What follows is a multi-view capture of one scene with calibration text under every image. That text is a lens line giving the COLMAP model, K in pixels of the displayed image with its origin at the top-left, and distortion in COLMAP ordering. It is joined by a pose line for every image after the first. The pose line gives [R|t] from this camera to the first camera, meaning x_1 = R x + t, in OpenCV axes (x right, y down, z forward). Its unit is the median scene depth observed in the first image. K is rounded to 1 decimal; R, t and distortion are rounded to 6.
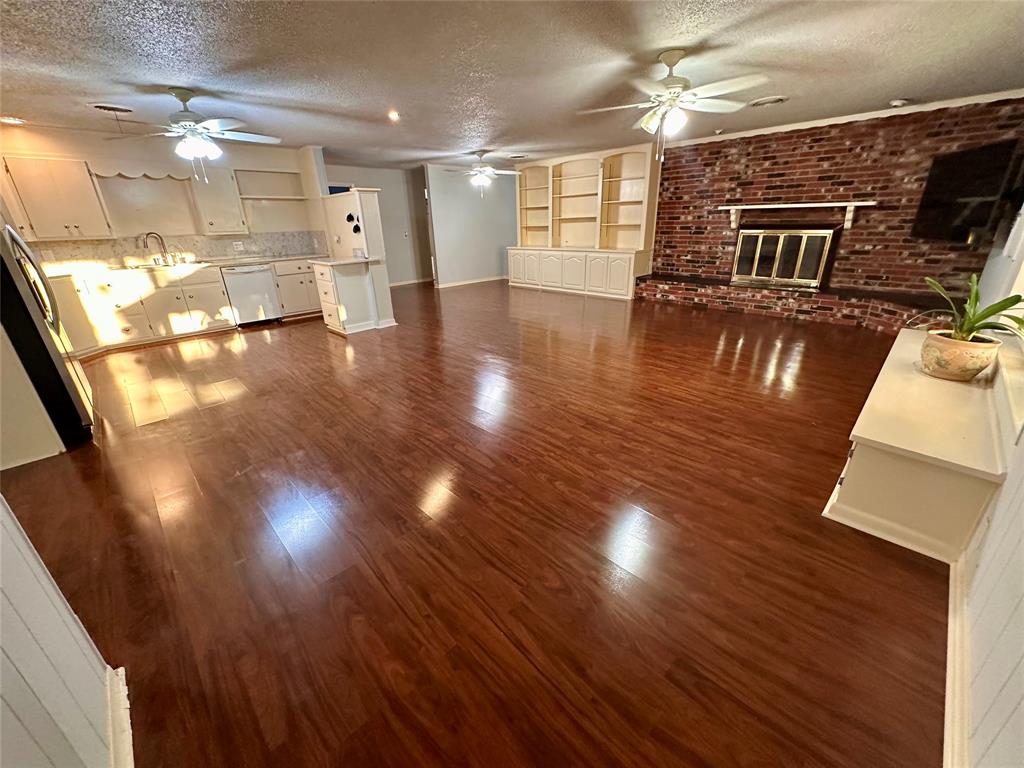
lens RADIAL K [[407.7, 0, 514.7], [0, 407.7, 386.4], [0, 0, 1]] dist [-0.004190, 0.000067]
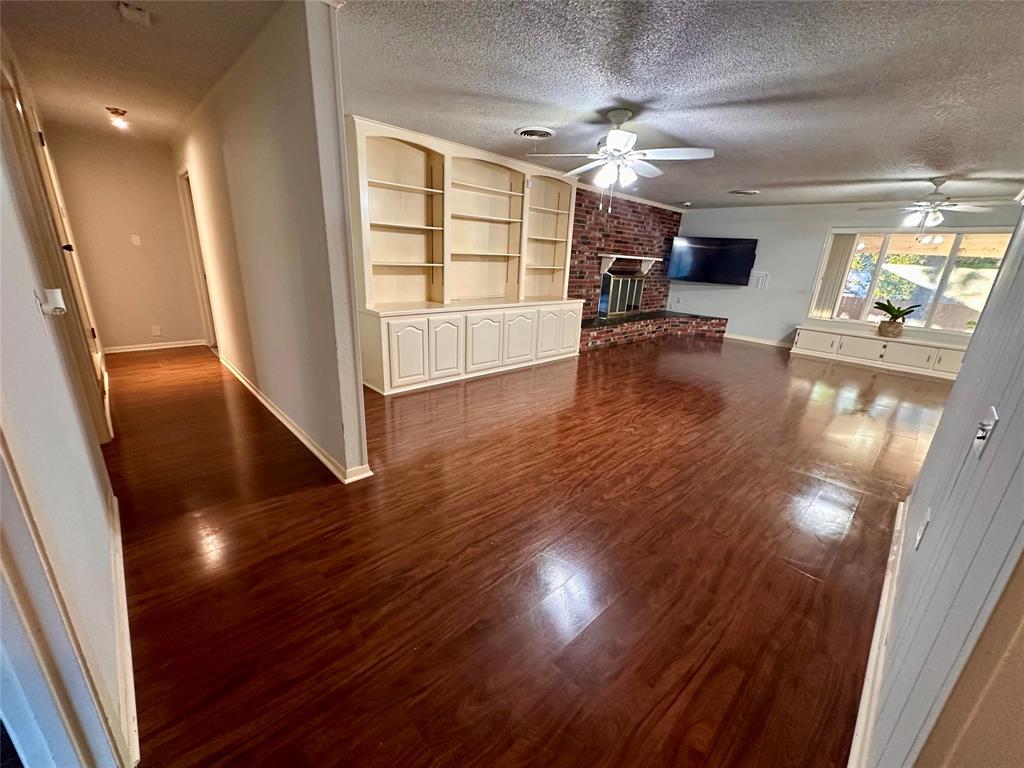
lens RADIAL K [[407.7, 0, 515.5], [0, 407.7, 385.5], [0, 0, 1]] dist [-0.004190, 0.000067]
pose [[0.009477, -0.276811, 0.960878, -0.668763], [0.333257, 0.906860, 0.257962, -0.510741], [-0.942789, 0.317774, 0.100843, 1.294211]]
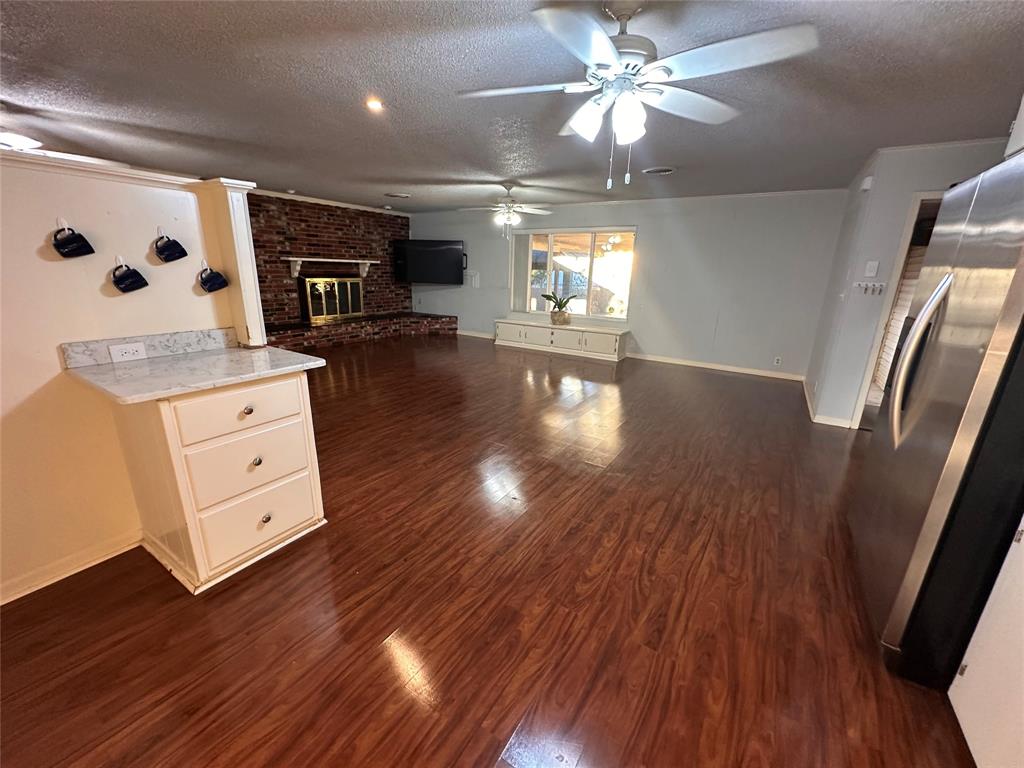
lens RADIAL K [[407.7, 0, 514.8], [0, 407.7, 384.1], [0, 0, 1]] dist [-0.004190, 0.000067]
pose [[-0.230663, -0.246700, 0.941240, -0.752596], [0.351026, 0.881089, 0.316958, -0.292216], [-0.907511, 0.403510, -0.116637, 0.752959]]
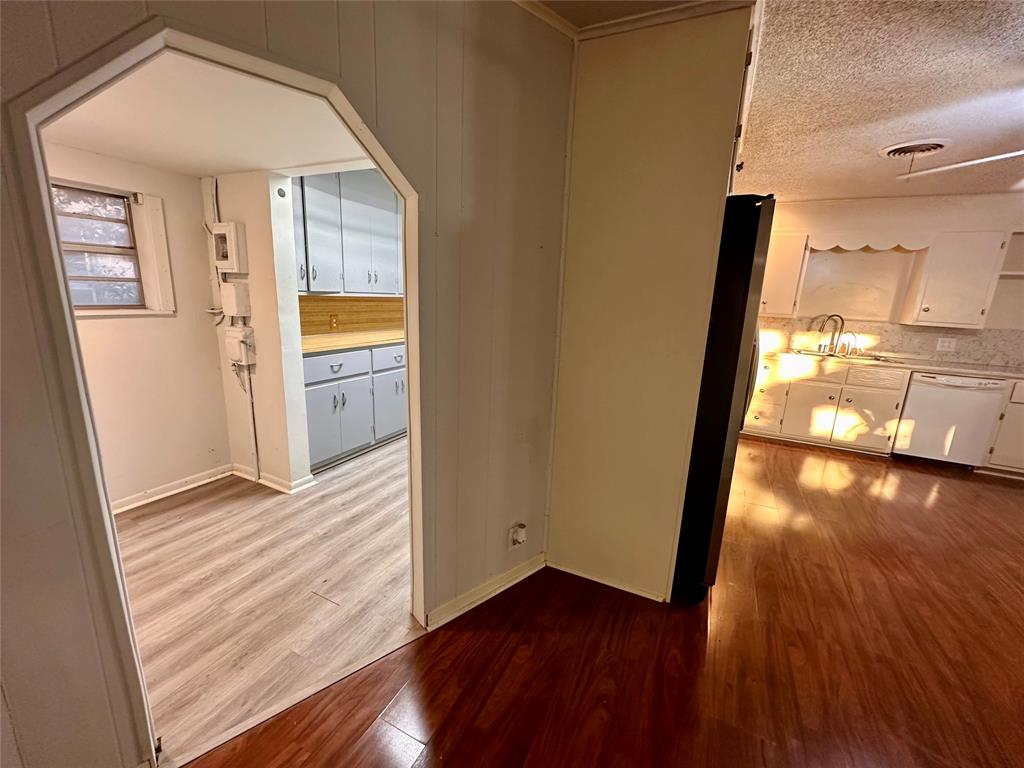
lens RADIAL K [[407.7, 0, 513.7], [0, 407.7, 388.5], [0, 0, 1]] dist [-0.004190, 0.000067]
pose [[0.326020, 0.244347, -0.913239, -0.302488], [-0.408170, 0.907721, 0.097157, -0.060639], [0.852706, 0.341081, 0.395671, 0.175045]]
